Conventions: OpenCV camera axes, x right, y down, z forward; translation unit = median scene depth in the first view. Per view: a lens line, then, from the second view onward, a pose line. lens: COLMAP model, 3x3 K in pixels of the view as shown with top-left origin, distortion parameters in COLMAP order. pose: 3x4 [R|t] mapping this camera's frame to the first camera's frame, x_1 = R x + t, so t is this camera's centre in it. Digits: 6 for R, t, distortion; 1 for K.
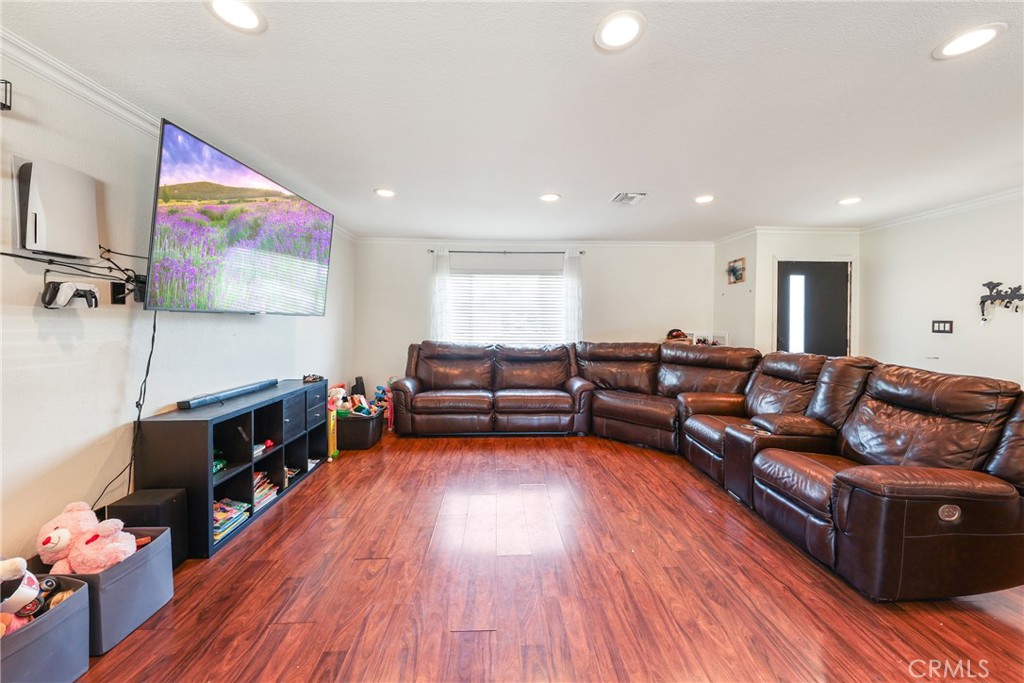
lens RADIAL K [[379.6, 0, 510.6], [0, 379.6, 332.3], [0, 0, 1]] dist [0.003167, -0.000433]
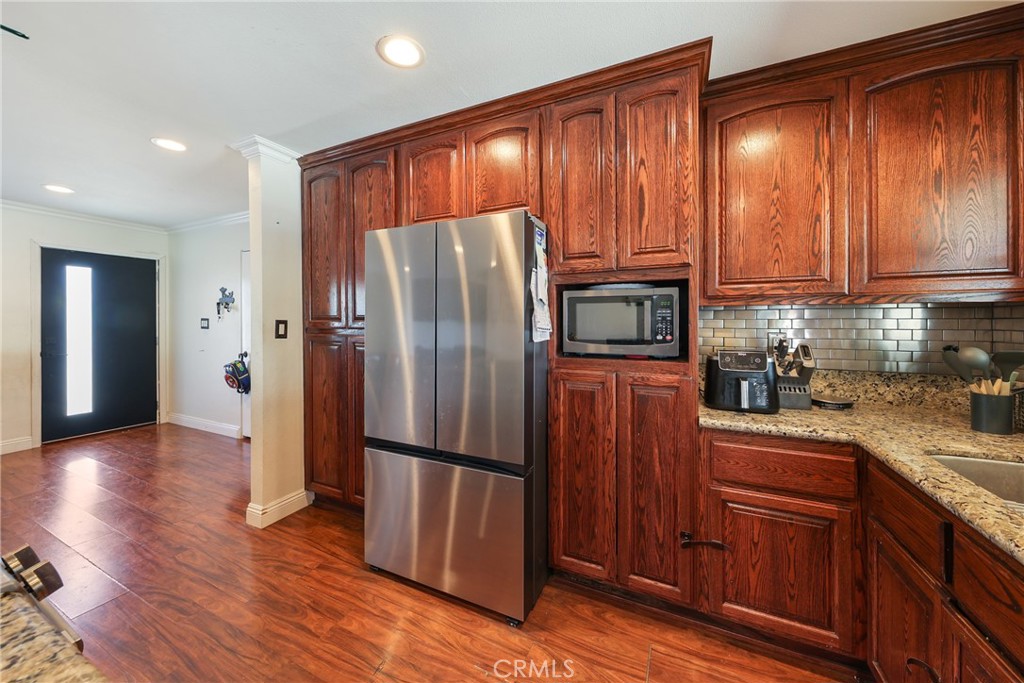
lens RADIAL K [[376.0, 0, 508.7], [0, 376.0, 322.3], [0, 0, 1]] dist [-0.000947, 0.001176]
pose [[0.463006, -0.006069, 0.886334, 0.488164], [0.023531, 0.999708, -0.005447, 0.008019], [-0.886043, 0.023378, 0.463014, -0.319933]]
